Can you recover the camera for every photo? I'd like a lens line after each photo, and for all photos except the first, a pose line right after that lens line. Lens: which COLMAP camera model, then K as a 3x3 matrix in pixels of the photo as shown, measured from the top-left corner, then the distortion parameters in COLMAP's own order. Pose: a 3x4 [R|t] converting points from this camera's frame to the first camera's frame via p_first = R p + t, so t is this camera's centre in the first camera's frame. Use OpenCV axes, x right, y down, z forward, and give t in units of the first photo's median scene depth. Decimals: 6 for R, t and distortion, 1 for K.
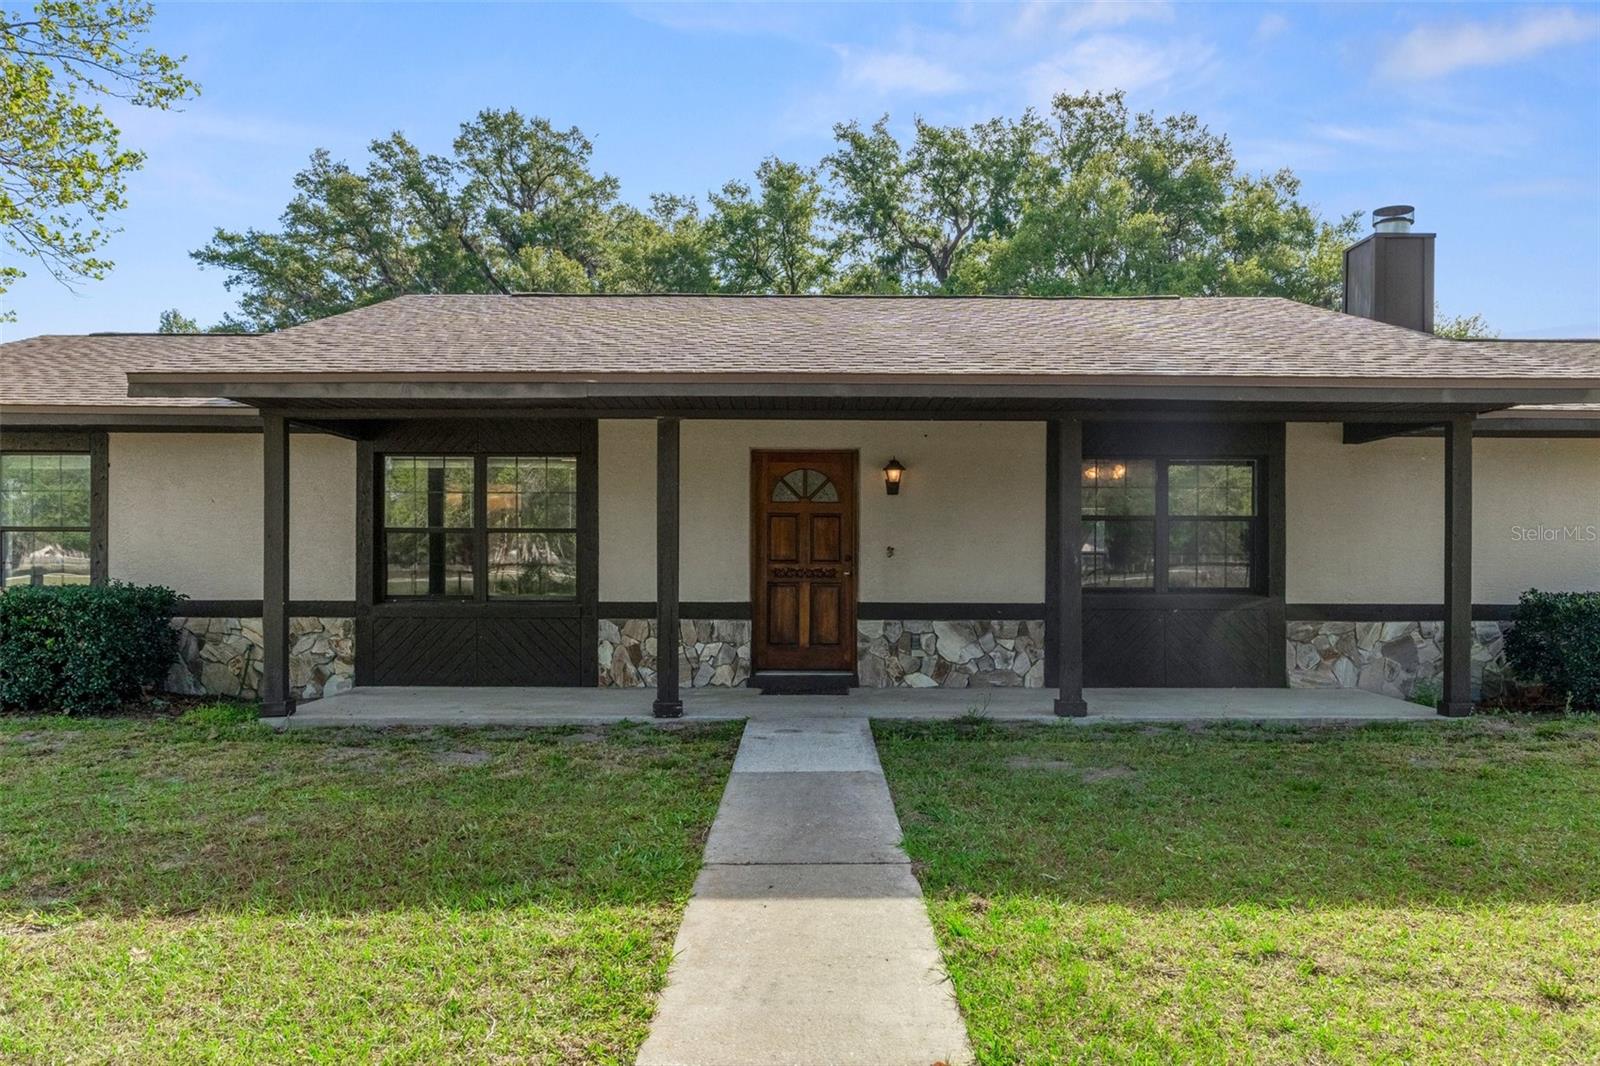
lens RADIAL K [[1131.7, 0, 800.0], [0, 1131.7, 533.0], [0, 0, 1]] dist [0.006482, 0.001722]
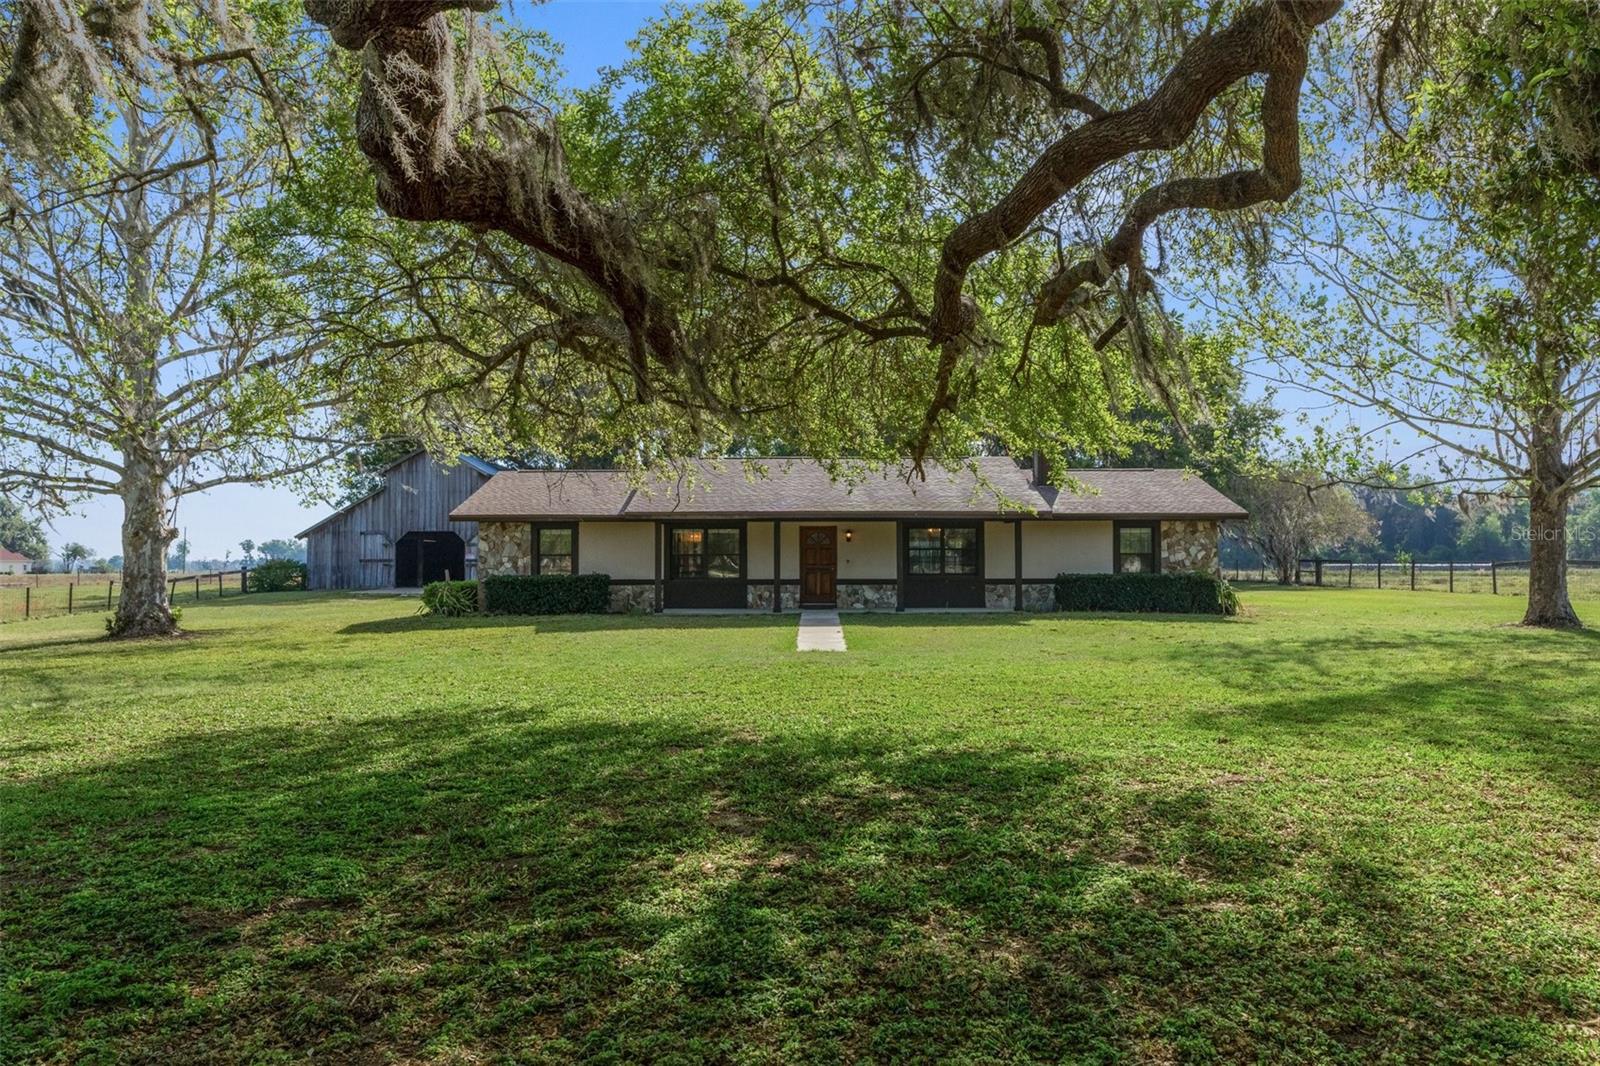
lens RADIAL K [[1131.7, 0, 800.0], [0, 1131.7, 533.0], [0, 0, 1]] dist [0.006482, 0.001722]
pose [[0.999988, -0.004709, -0.001578, -0.039077], [0.004749, 0.999640, 0.026405, -0.135942], [0.001453, -0.026412, 0.999650, -1.933418]]
